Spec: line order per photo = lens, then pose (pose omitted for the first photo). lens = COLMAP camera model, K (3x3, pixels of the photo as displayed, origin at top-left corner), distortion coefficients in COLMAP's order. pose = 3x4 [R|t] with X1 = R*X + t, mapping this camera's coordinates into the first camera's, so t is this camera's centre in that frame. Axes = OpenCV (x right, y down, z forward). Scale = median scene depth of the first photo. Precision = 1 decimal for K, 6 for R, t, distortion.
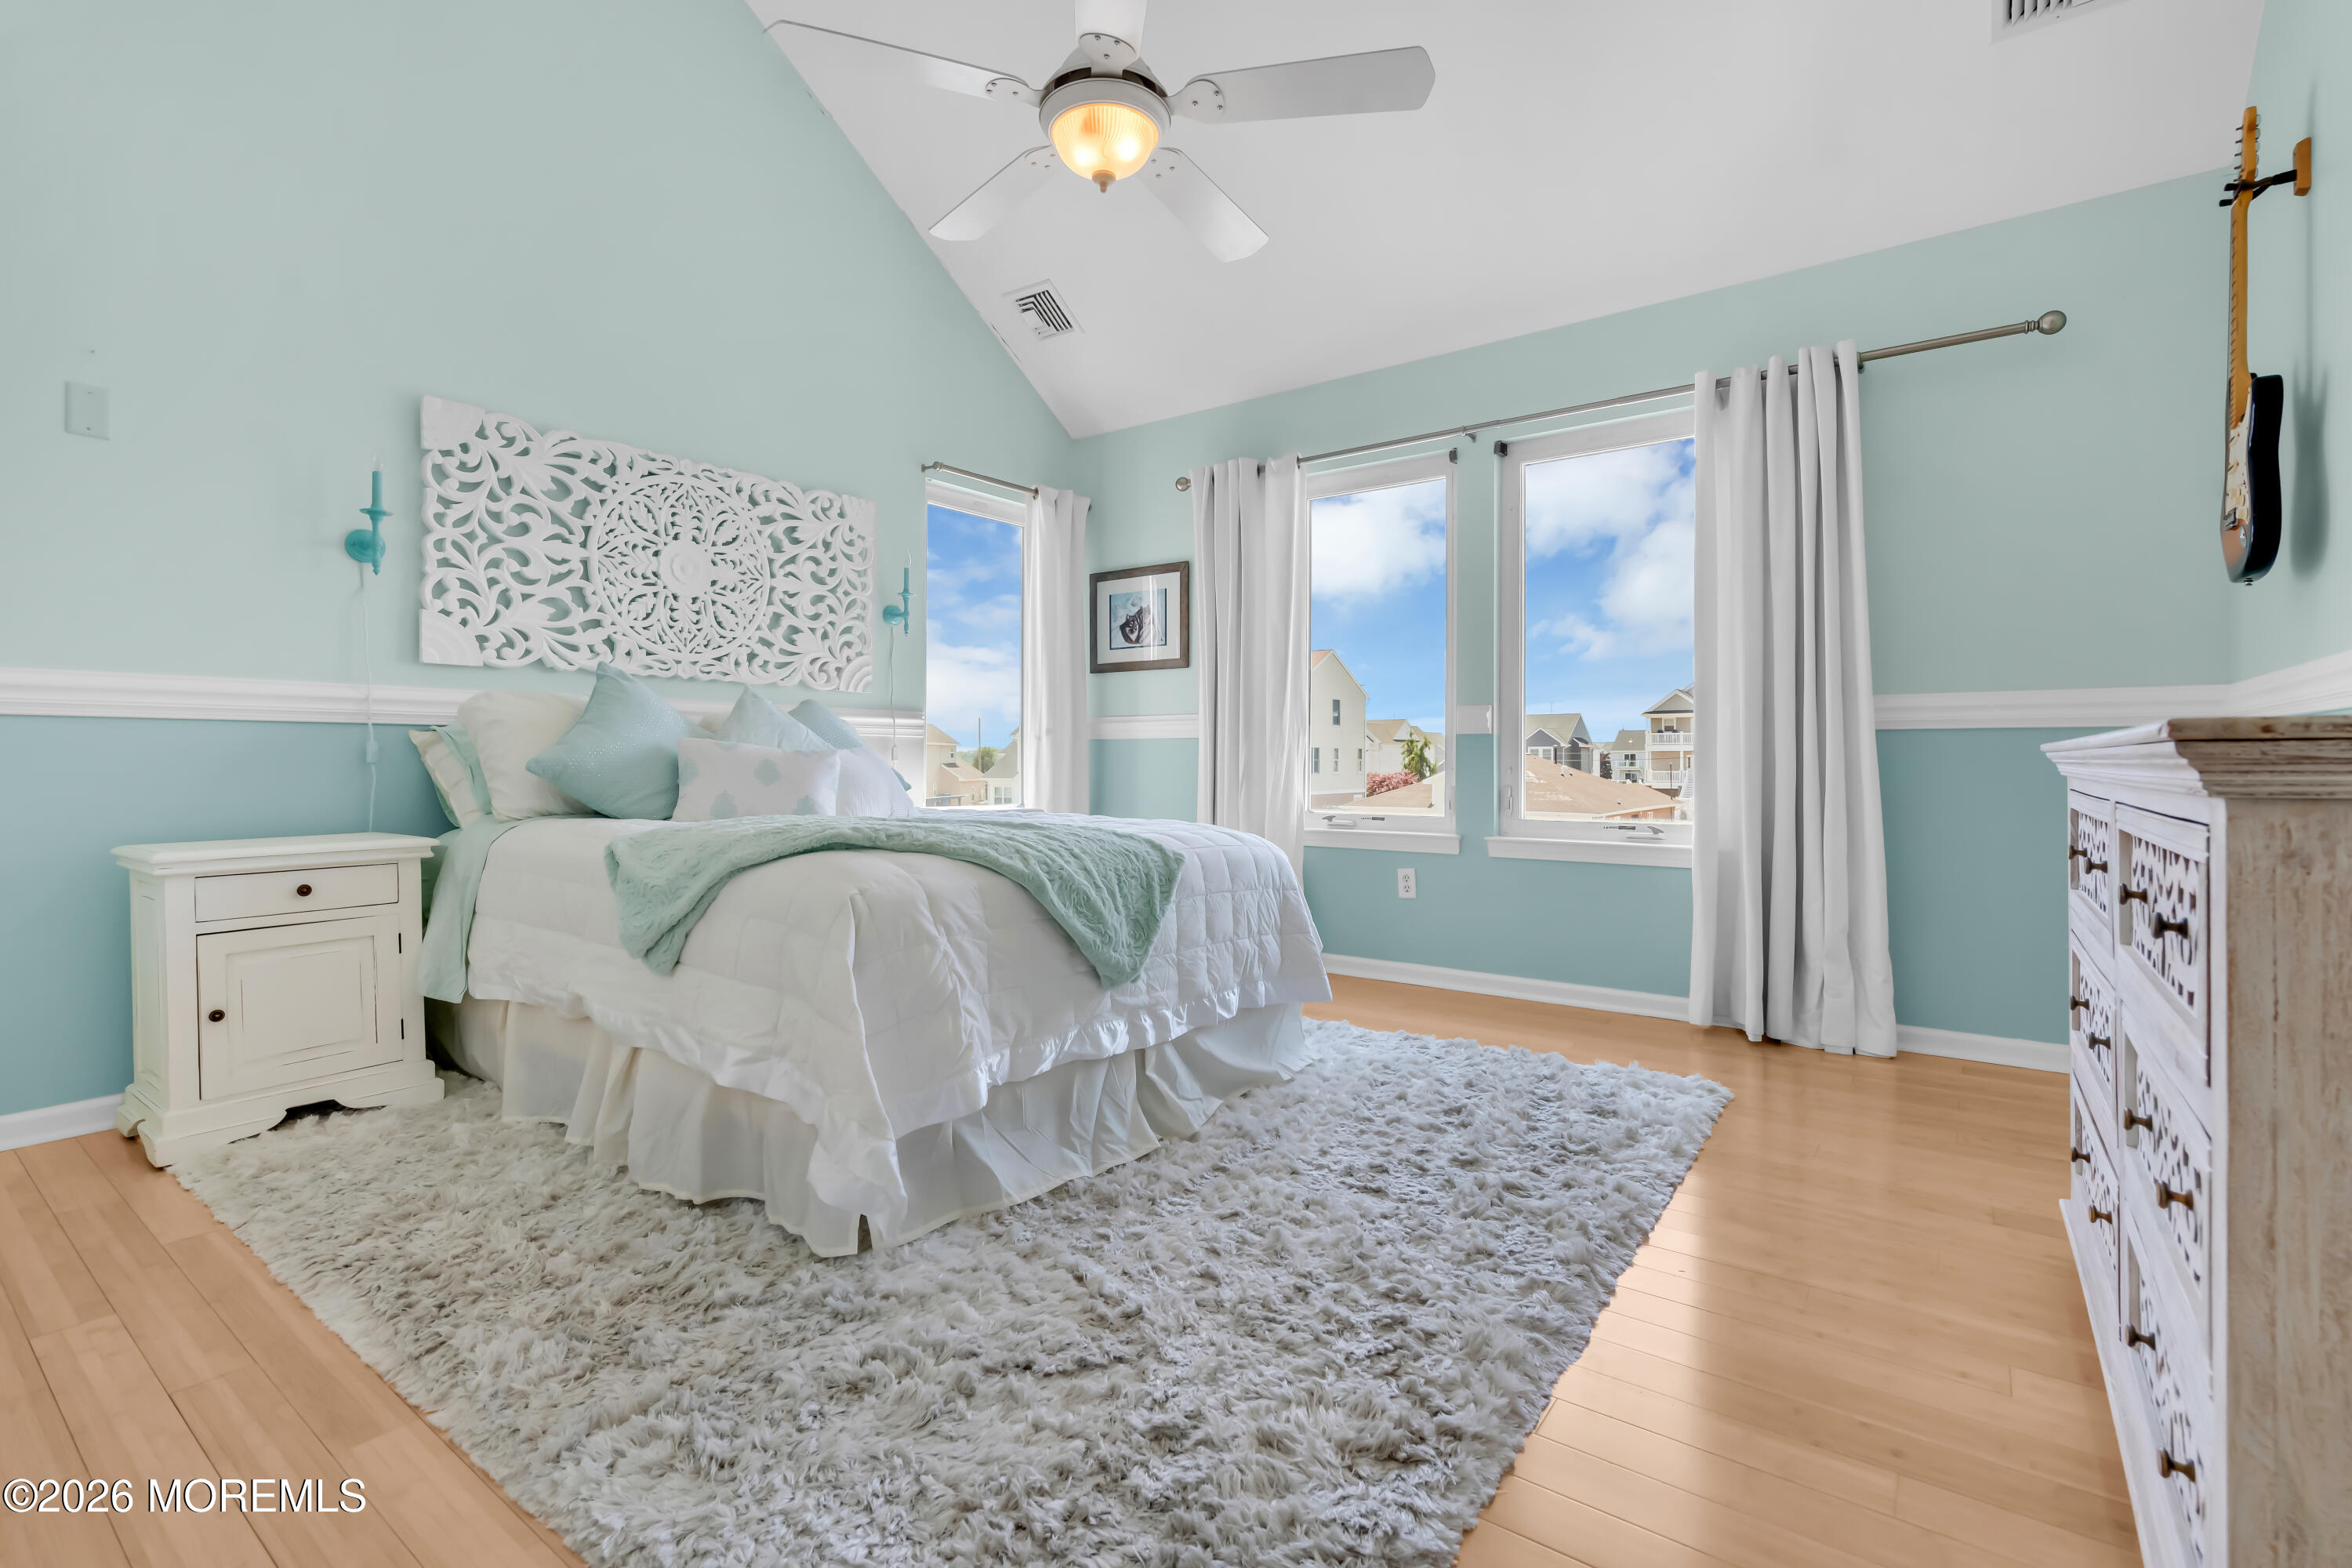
lens RADIAL K [[1054.2, 0, 1187.1], [0, 1054.2, 762.4], [0, 0, 1]] dist [-0.005557, -0.000266]
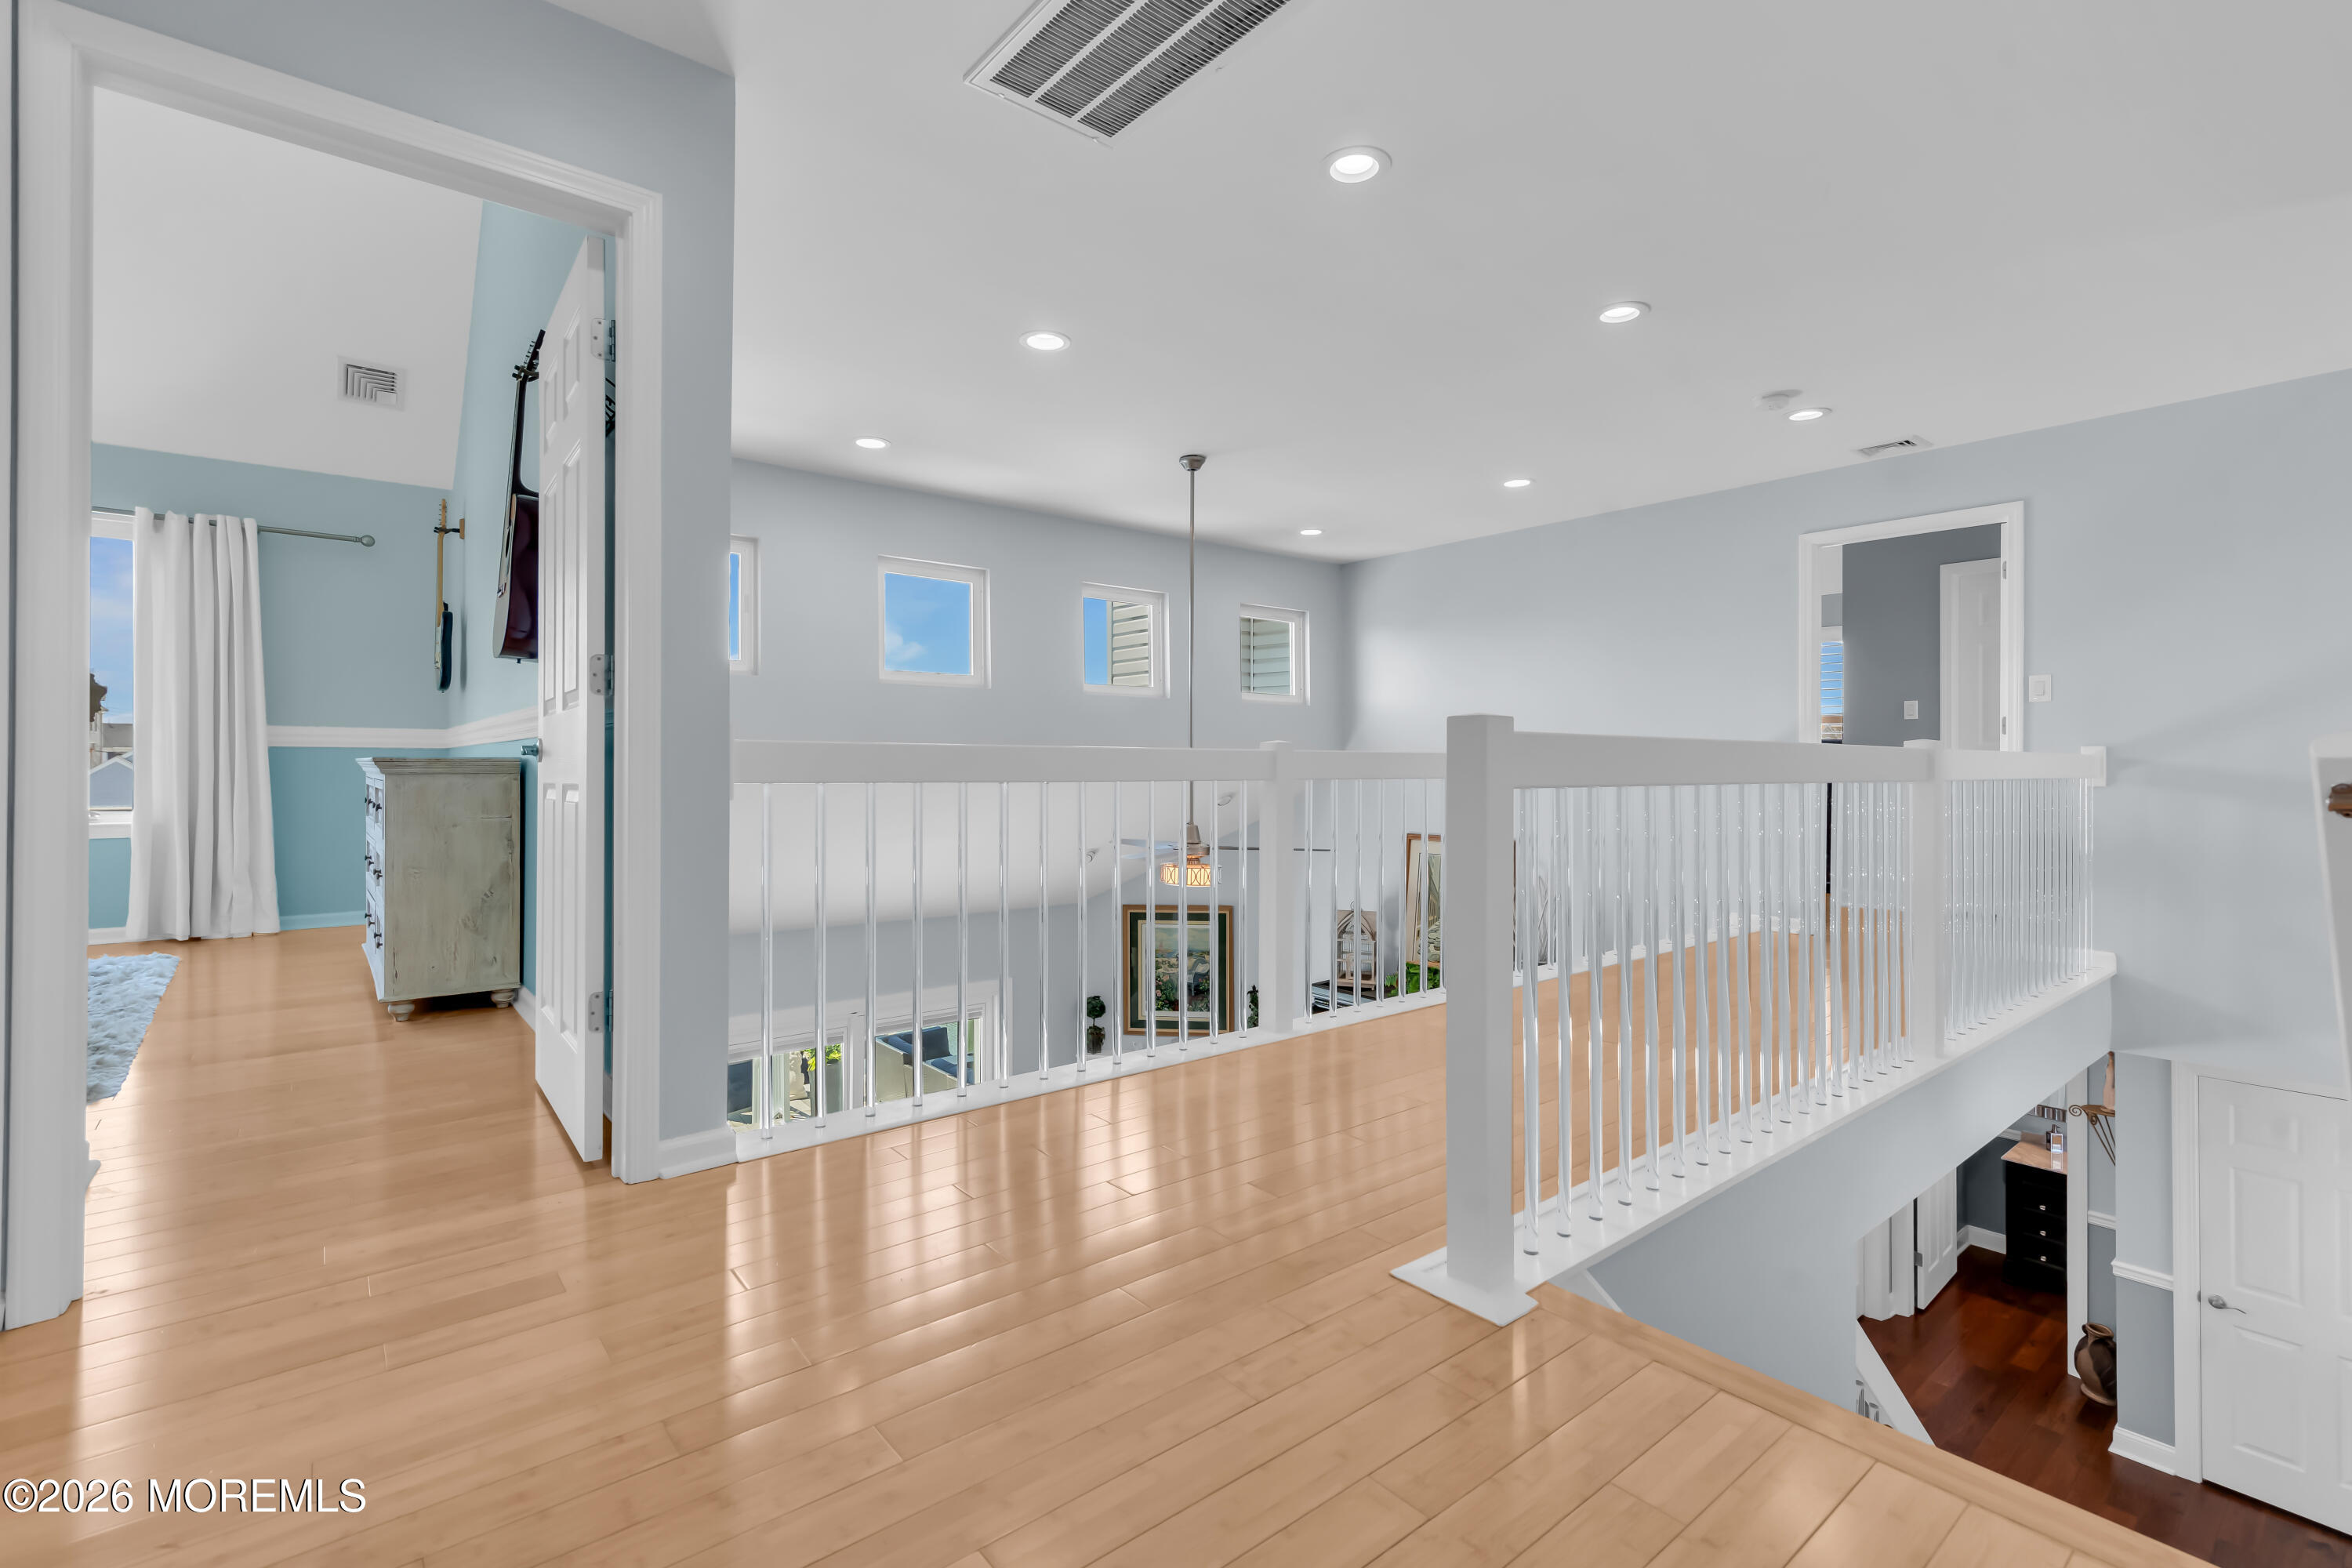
lens RADIAL K [[1054.2, 0, 1174.4], [0, 1054.2, 754.8], [0, 0, 1]] dist [-0.005557, -0.000266]
pose [[0.245168, 0.007167, 0.969454, -0.670131], [0.001208, 0.999970, -0.007698, -0.001949], [-0.969480, 0.003059, 0.245152, -0.892367]]
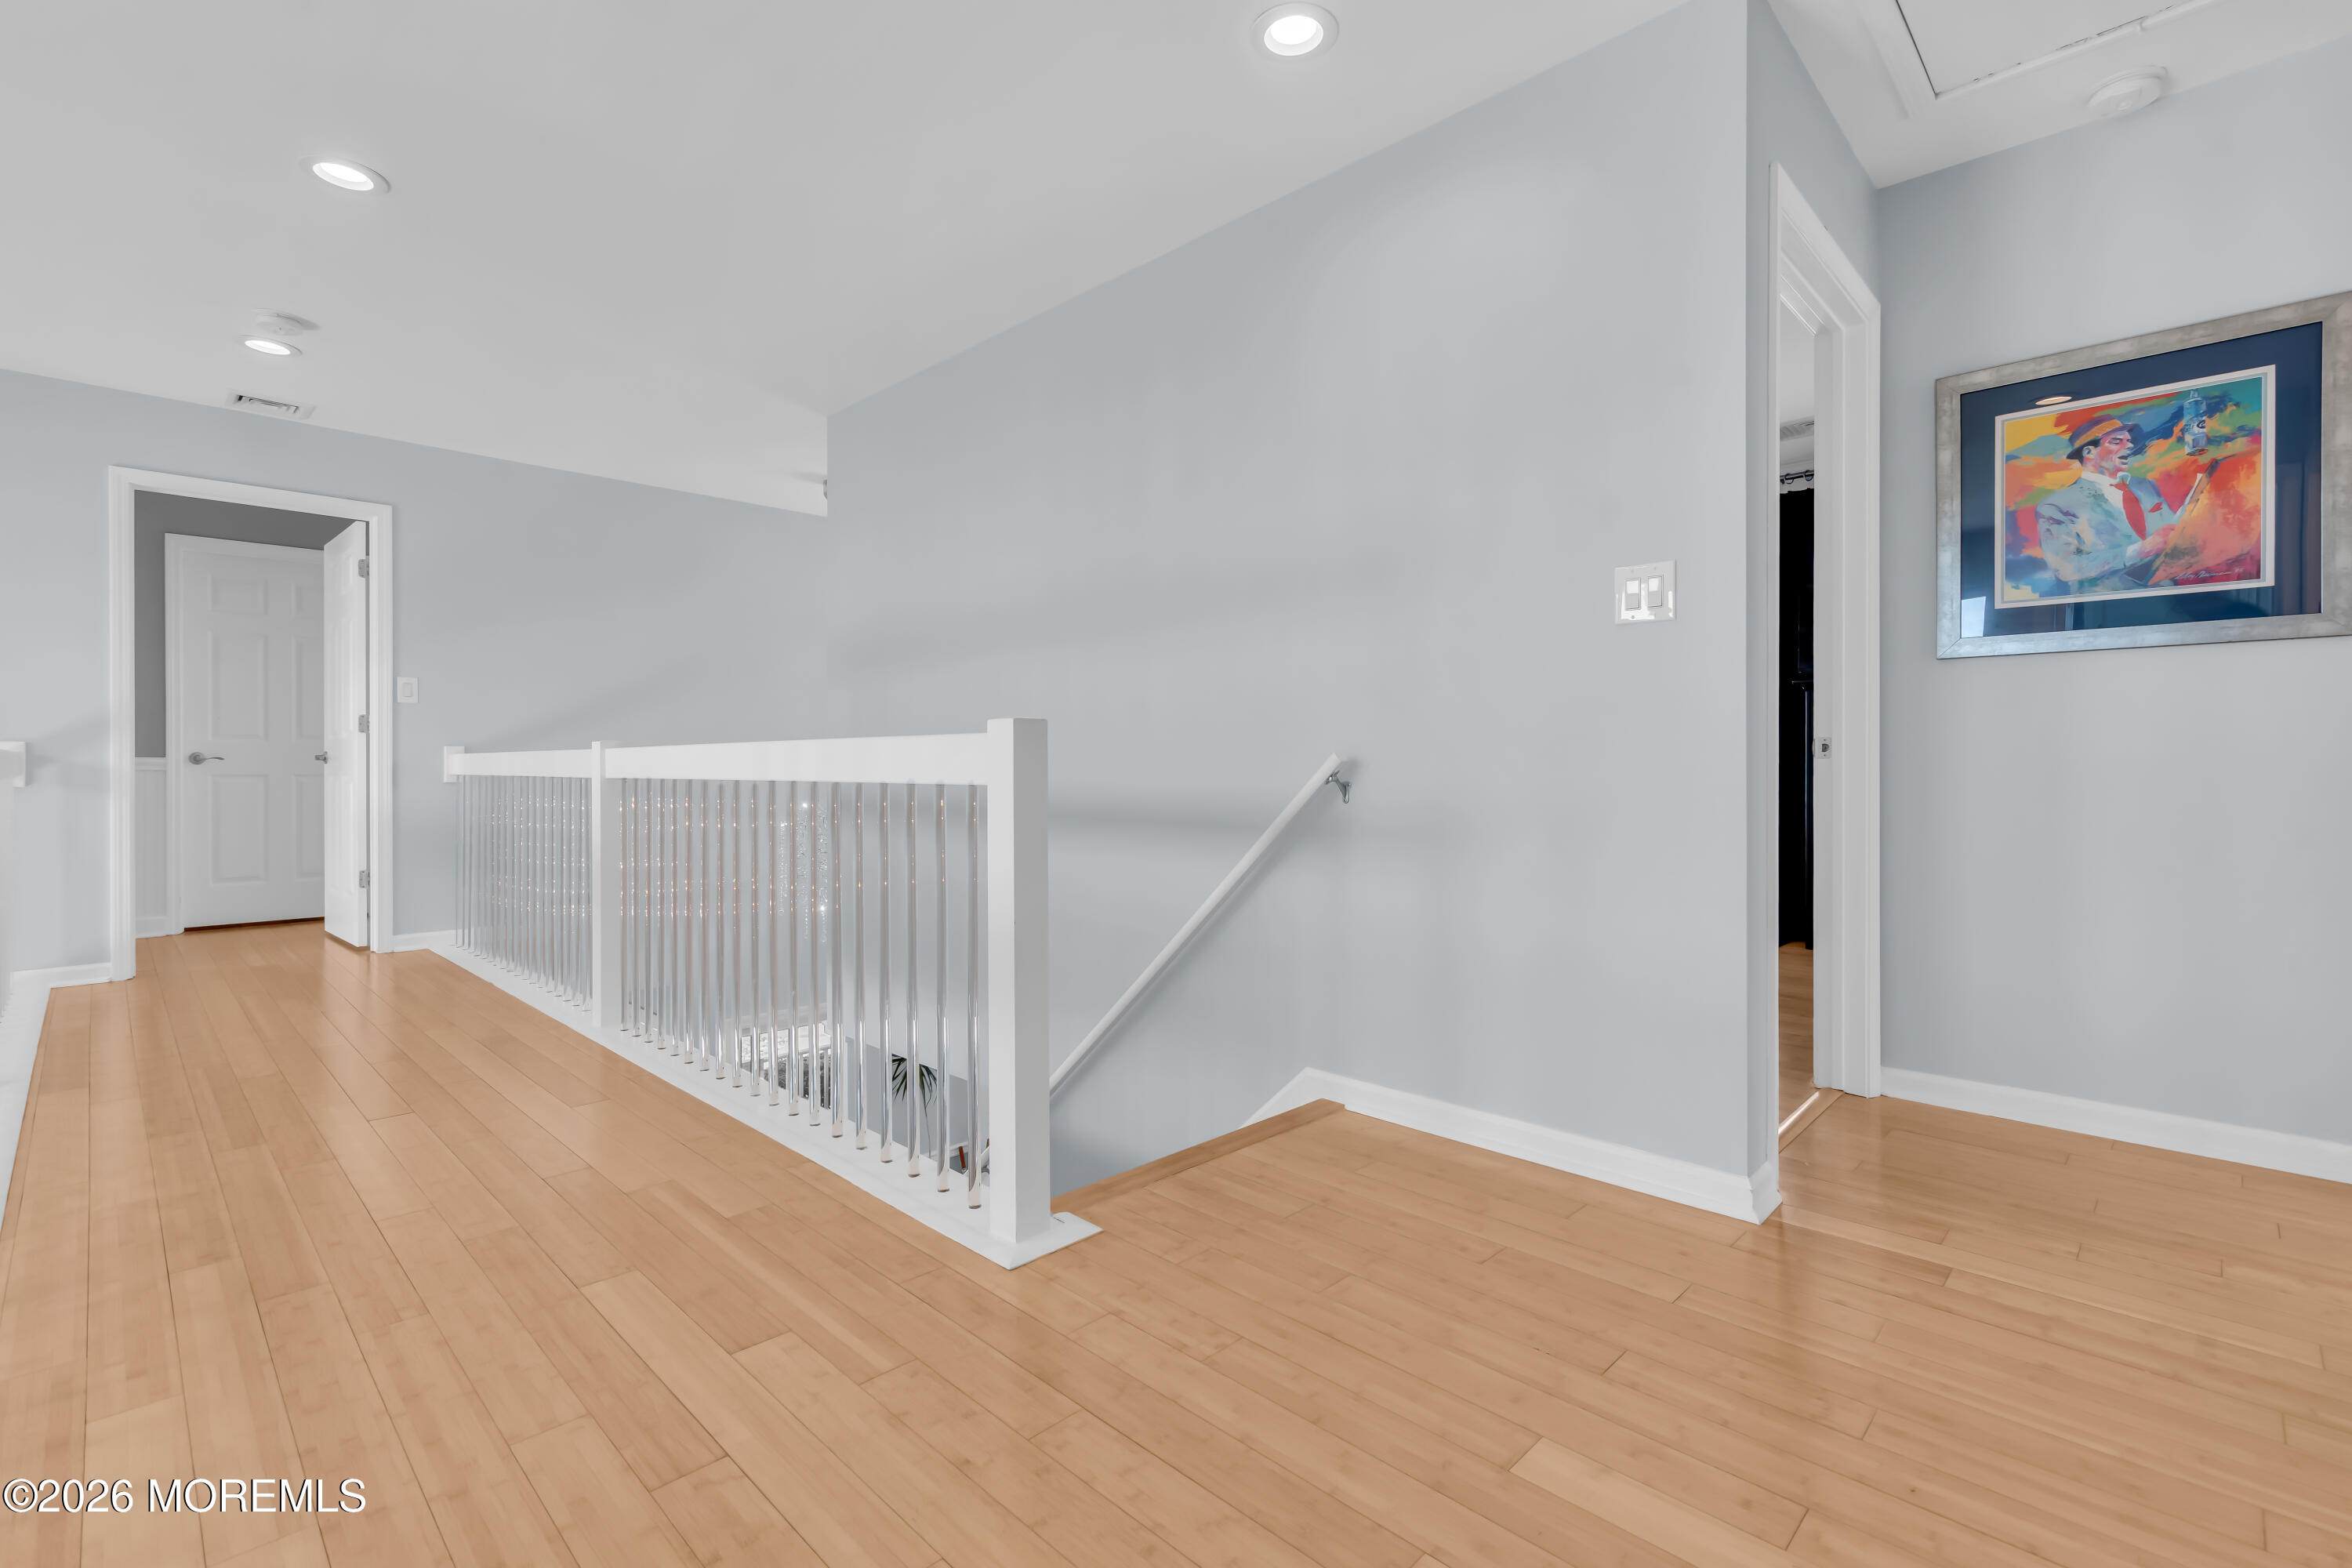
lens RADIAL K [[1054.2, 0, 1173.8], [0, 1054.2, 773.0], [0, 0, 1]] dist [-0.005557, -0.000266]
pose [[-0.990204, -0.002696, 0.139601, 0.945965], [-0.001064, 0.999930, 0.011766, -0.005780], [-0.139623, 0.011502, -0.990138, 1.364336]]
